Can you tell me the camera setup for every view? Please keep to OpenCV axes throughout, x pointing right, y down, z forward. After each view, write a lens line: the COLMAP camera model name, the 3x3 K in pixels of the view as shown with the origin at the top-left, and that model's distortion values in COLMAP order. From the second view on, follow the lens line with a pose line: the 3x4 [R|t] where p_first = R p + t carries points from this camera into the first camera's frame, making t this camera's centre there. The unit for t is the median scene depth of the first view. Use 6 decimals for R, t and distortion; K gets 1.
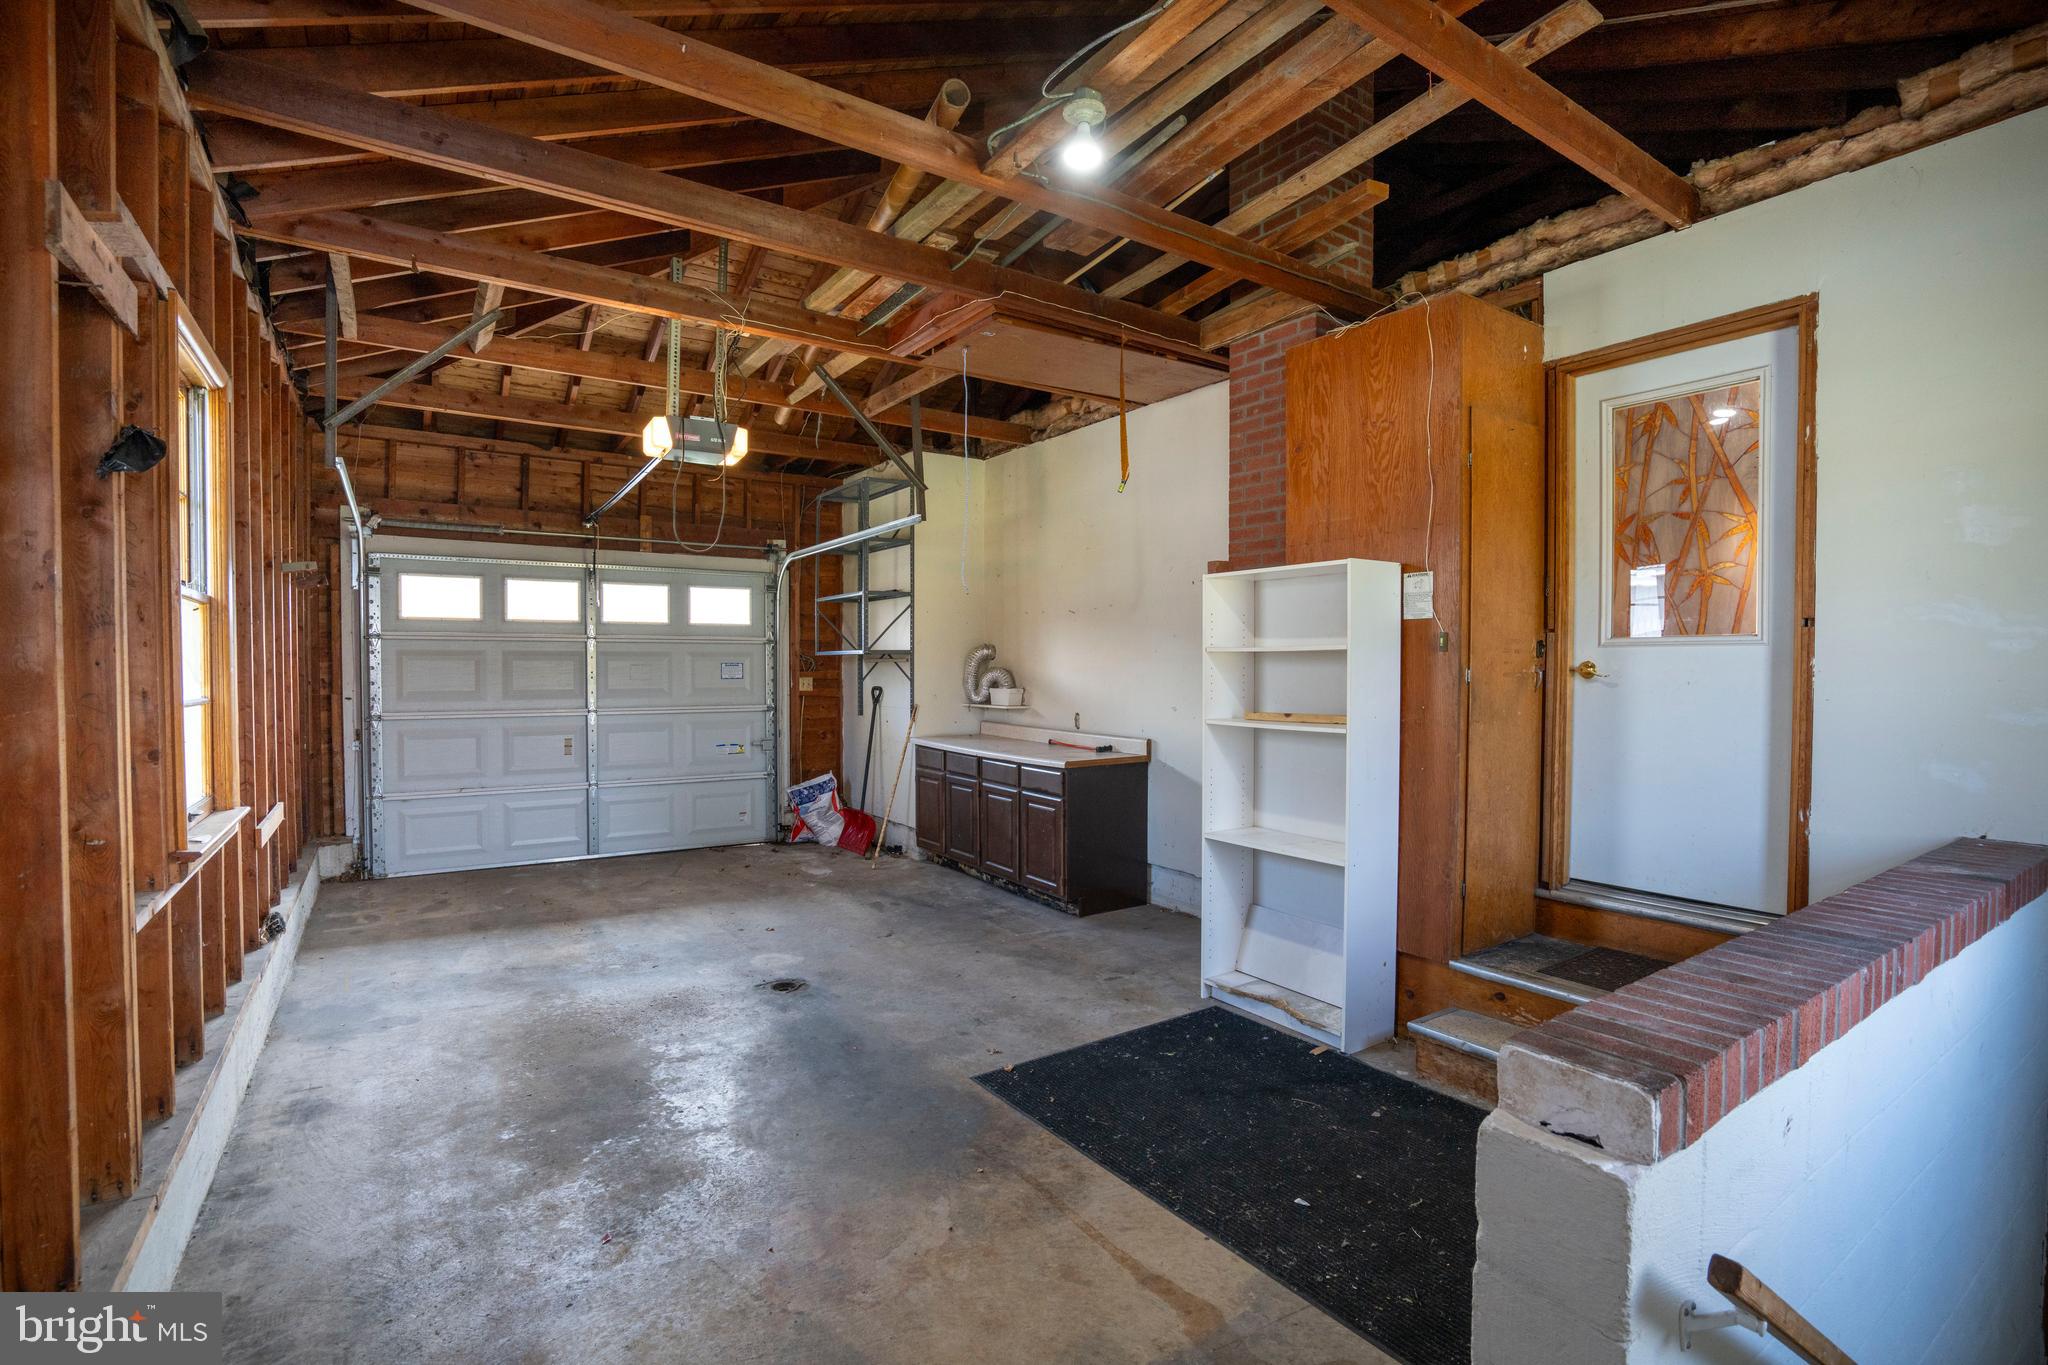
lens RADIAL K [[941.2, 0, 1020.2], [0, 941.2, 687.1], [0, 0, 1]] dist [-0.055678, 0.021132]
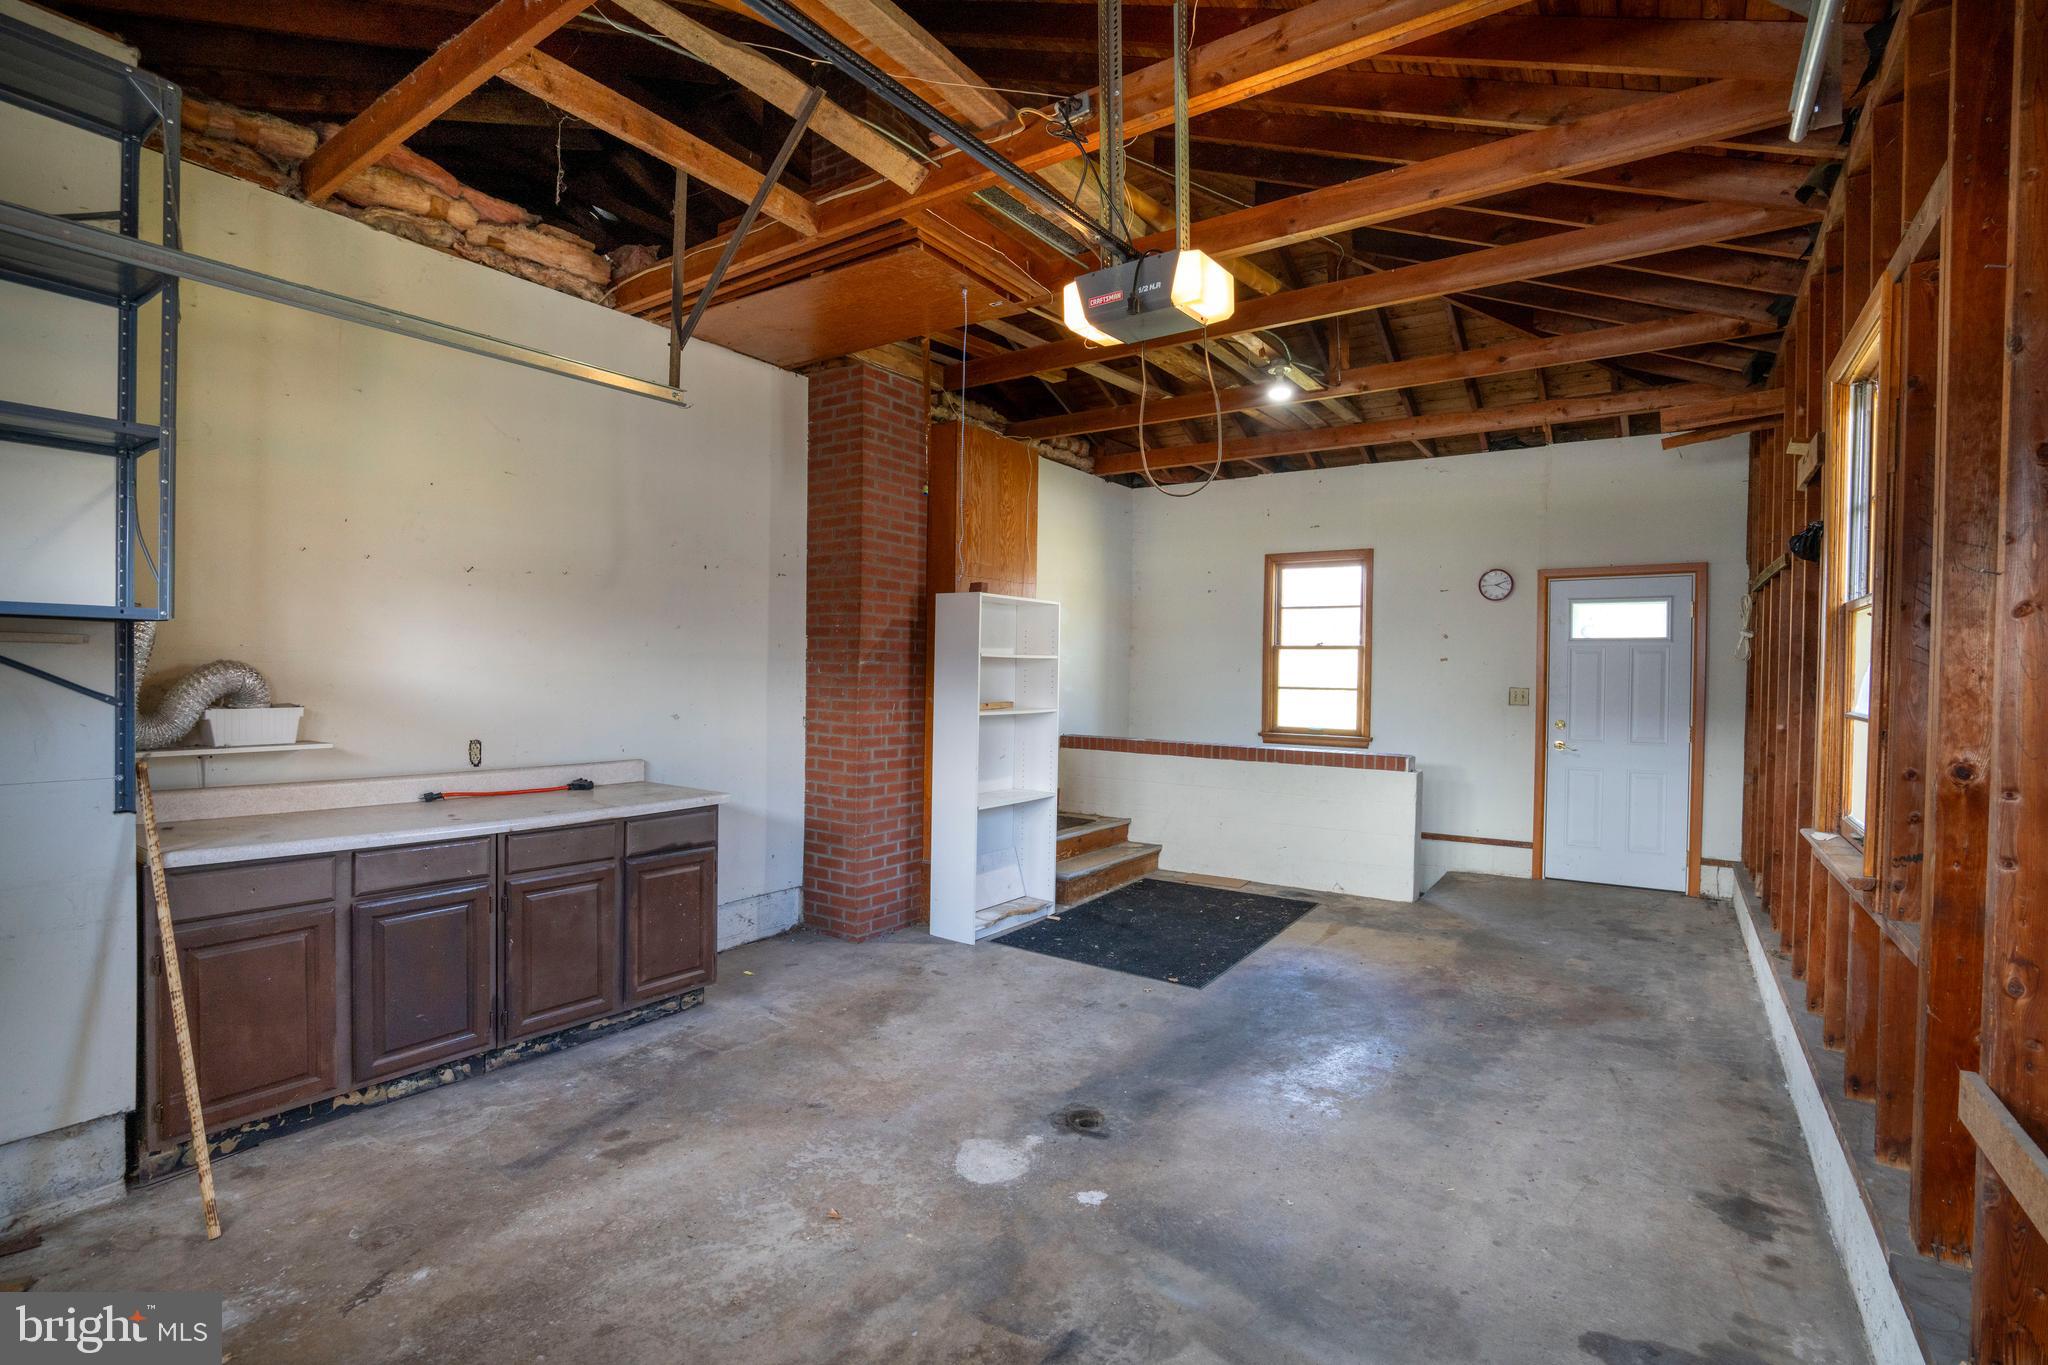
lens RADIAL K [[941.2, 0, 1020.2], [0, 941.2, 687.1], [0, 0, 1]] dist [-0.055678, 0.021132]
pose [[-0.363664, -0.022120, 0.931267, -0.861288], [0.005915, 0.999643, 0.026054, -0.026878], [-0.931511, 0.014984, -0.363404, 1.258927]]
